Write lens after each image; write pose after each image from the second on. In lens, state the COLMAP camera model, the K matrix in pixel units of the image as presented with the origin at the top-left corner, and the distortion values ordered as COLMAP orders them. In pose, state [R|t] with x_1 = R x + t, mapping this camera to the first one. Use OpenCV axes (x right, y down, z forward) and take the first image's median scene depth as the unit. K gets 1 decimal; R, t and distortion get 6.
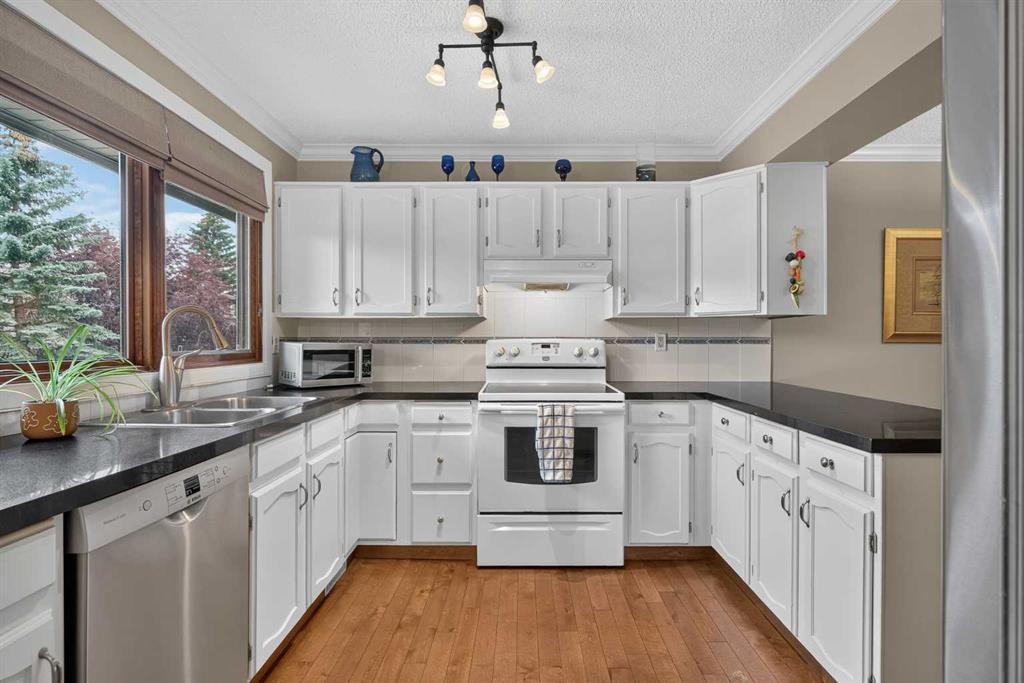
lens RADIAL K [[492.1, 0, 512.0], [0, 492.1, 341.5], [0, 0, 1]] dist [-0.000260, -0.000600]
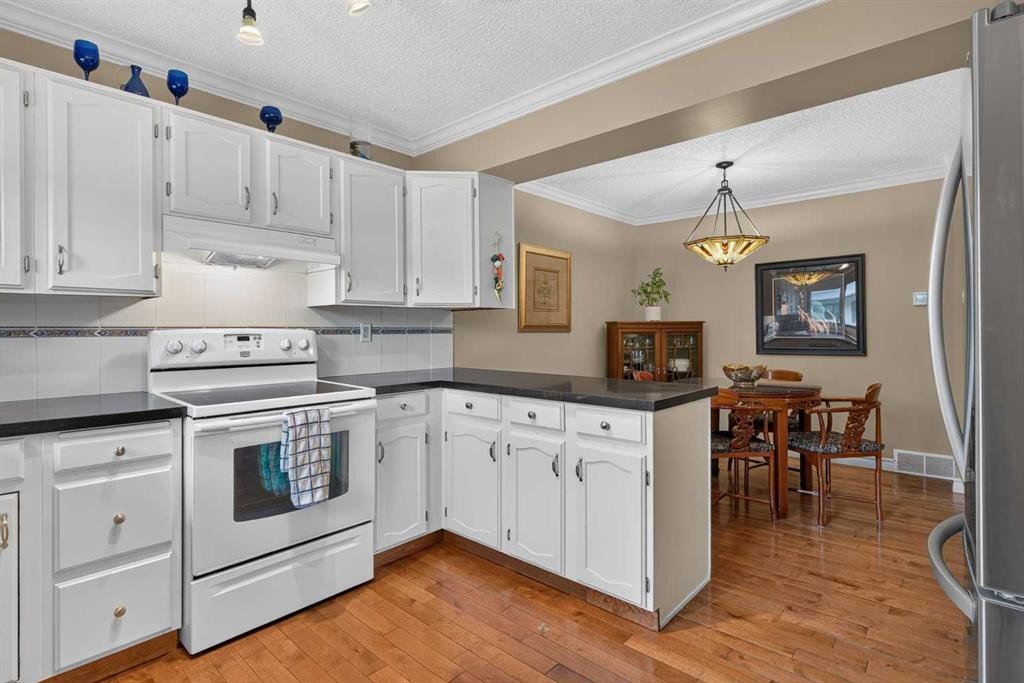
lens RADIAL K [[502.8, 0, 509.4], [0, 502.8, 331.4], [0, 0, 1]] dist [-0.001678, -0.001569]
pose [[0.667445, -0.004129, 0.744648, -0.285315], [0.005646, 0.999984, 0.000484, 0.000436], [-0.744638, 0.003881, 0.667457, 0.183481]]
